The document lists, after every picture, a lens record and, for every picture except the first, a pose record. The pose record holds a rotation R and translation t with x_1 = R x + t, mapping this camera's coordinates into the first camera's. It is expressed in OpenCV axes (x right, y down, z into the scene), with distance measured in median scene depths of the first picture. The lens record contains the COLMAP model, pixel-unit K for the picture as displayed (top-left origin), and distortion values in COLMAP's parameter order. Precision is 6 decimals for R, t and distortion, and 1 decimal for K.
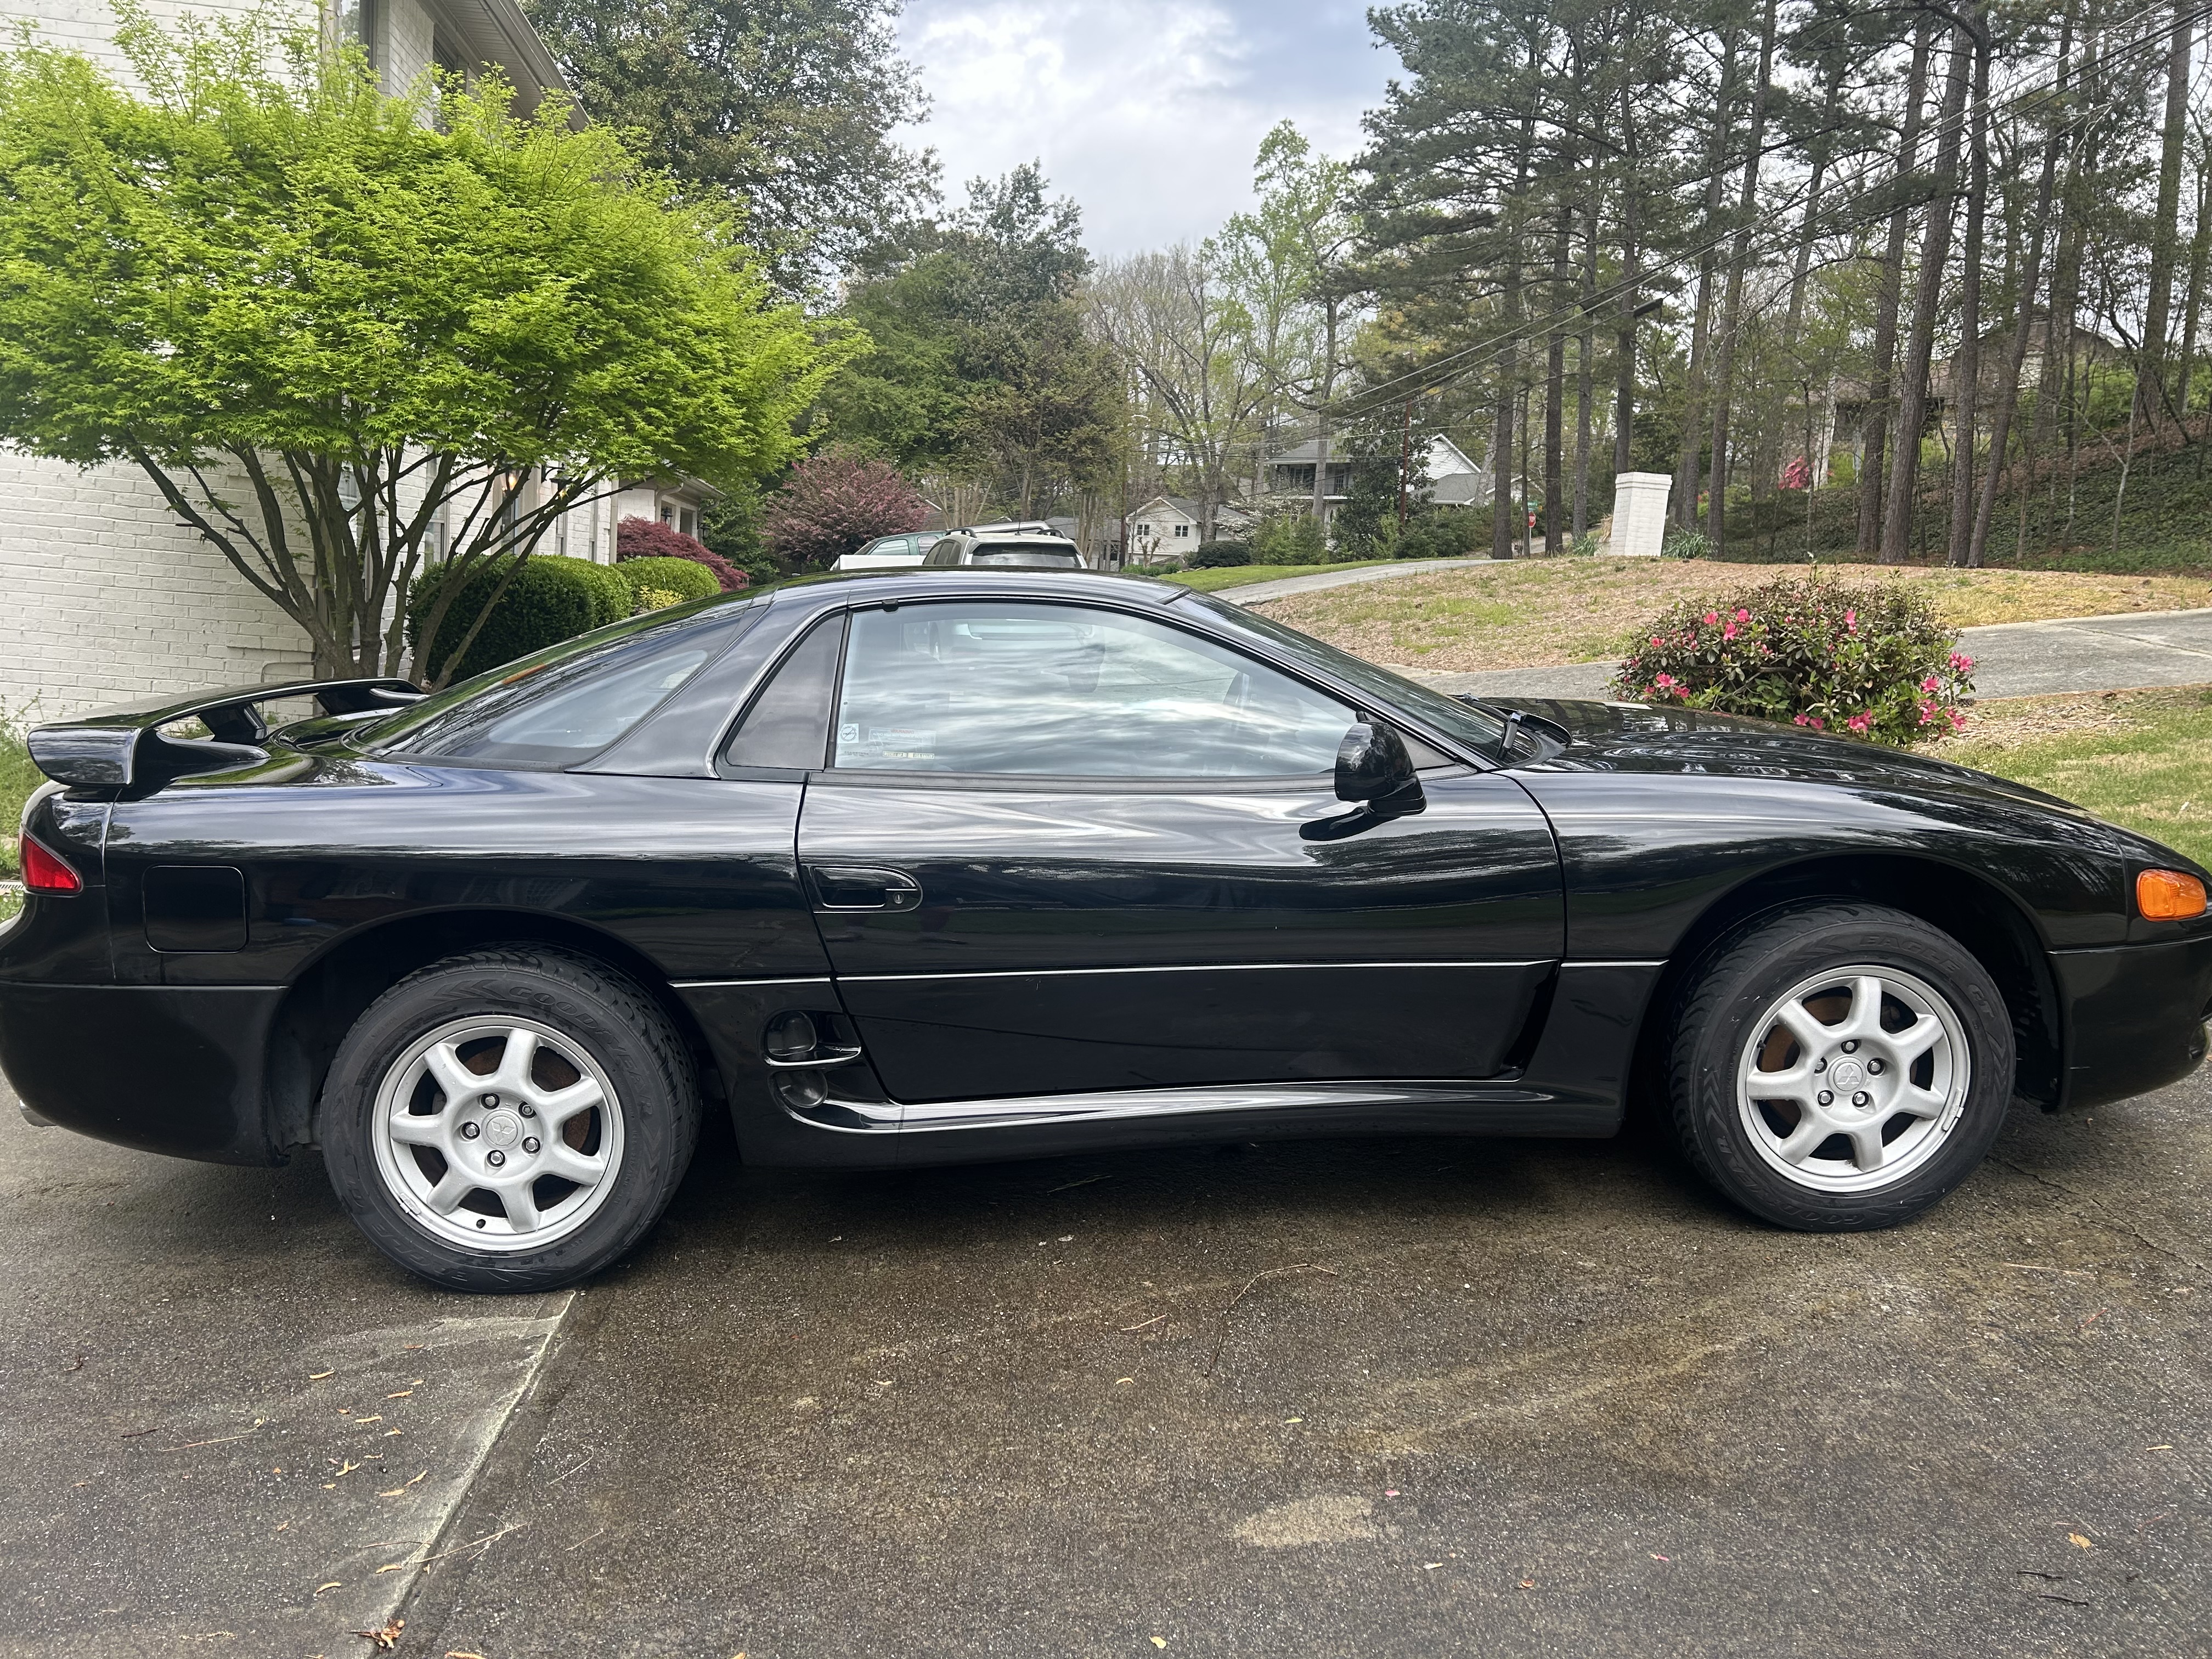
lens RADIAL K [[1638.4, 0, 1106.4], [0, 1638.4, 827.3], [0, 0, 1]] dist [0.027761, -0.020826]
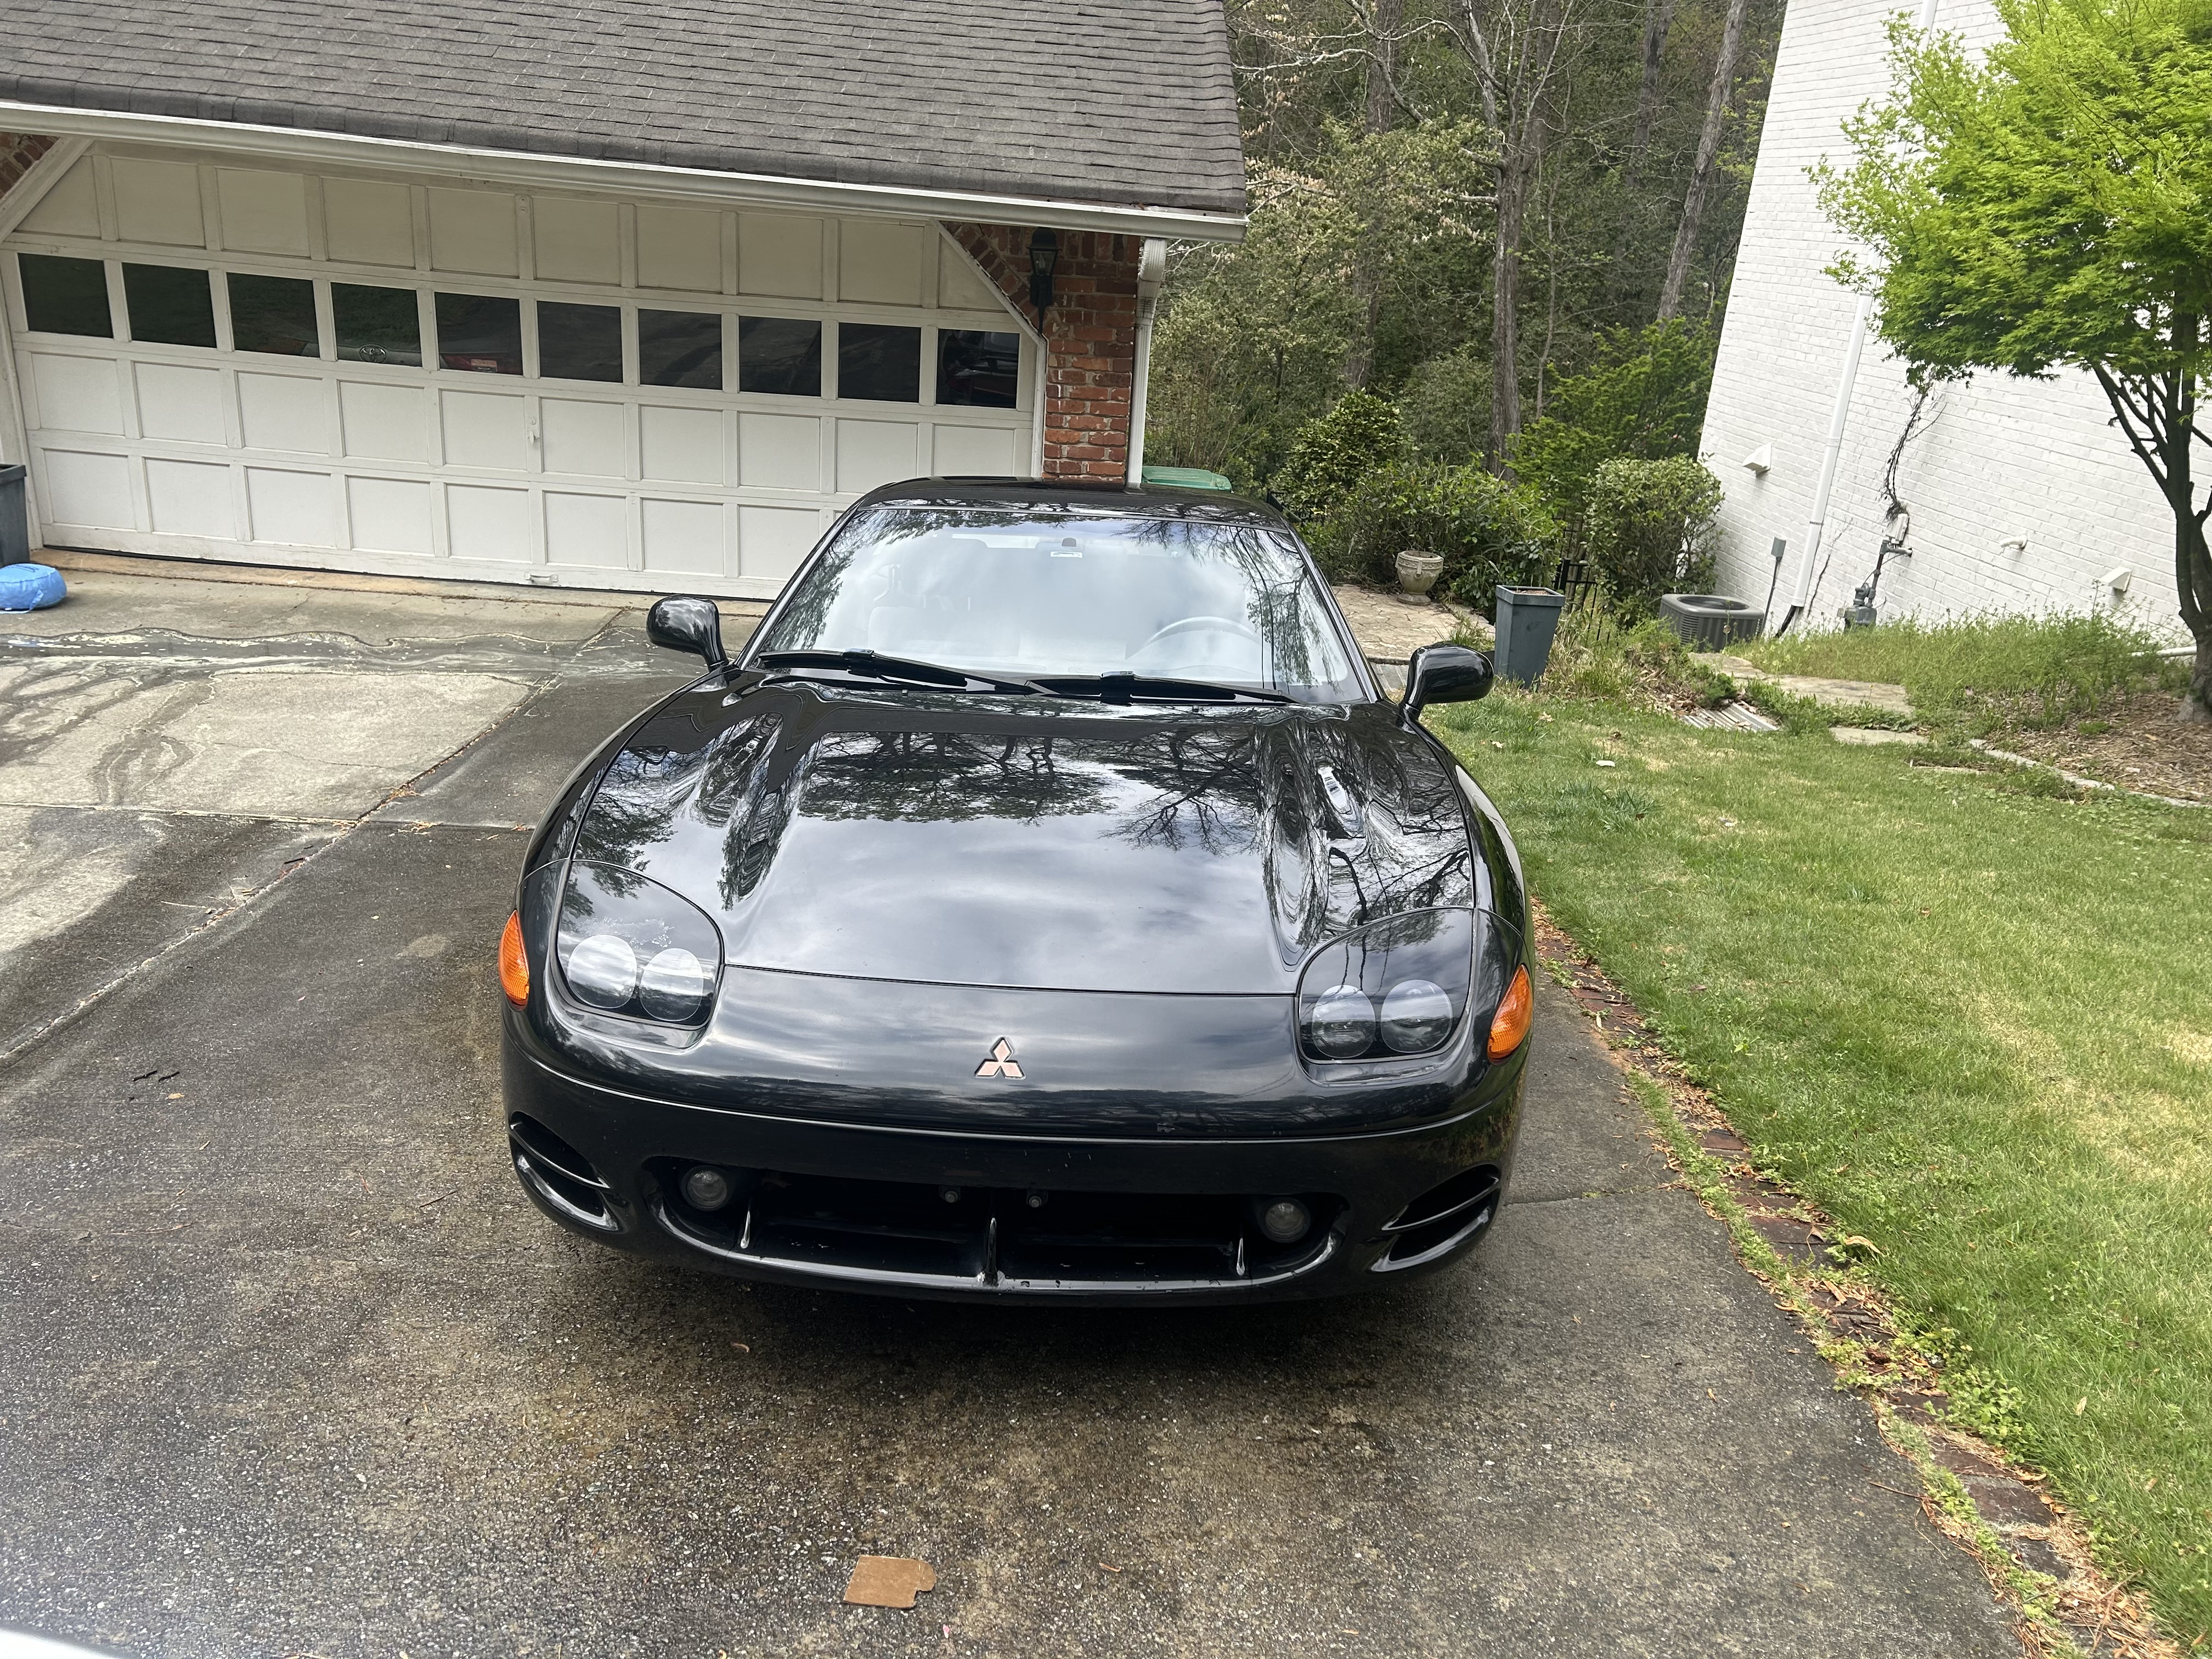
lens RADIAL K [[1638.4, 0, 1103.0], [0, 1638.4, 842.7], [0, 0, 1]] dist [0.027761, -0.020826]
pose [[-0.043283, 0.280754, -0.958803, 1.603338], [-0.211242, 0.935433, 0.283446, -0.355057], [0.976475, 0.214808, 0.018818, 1.433283]]
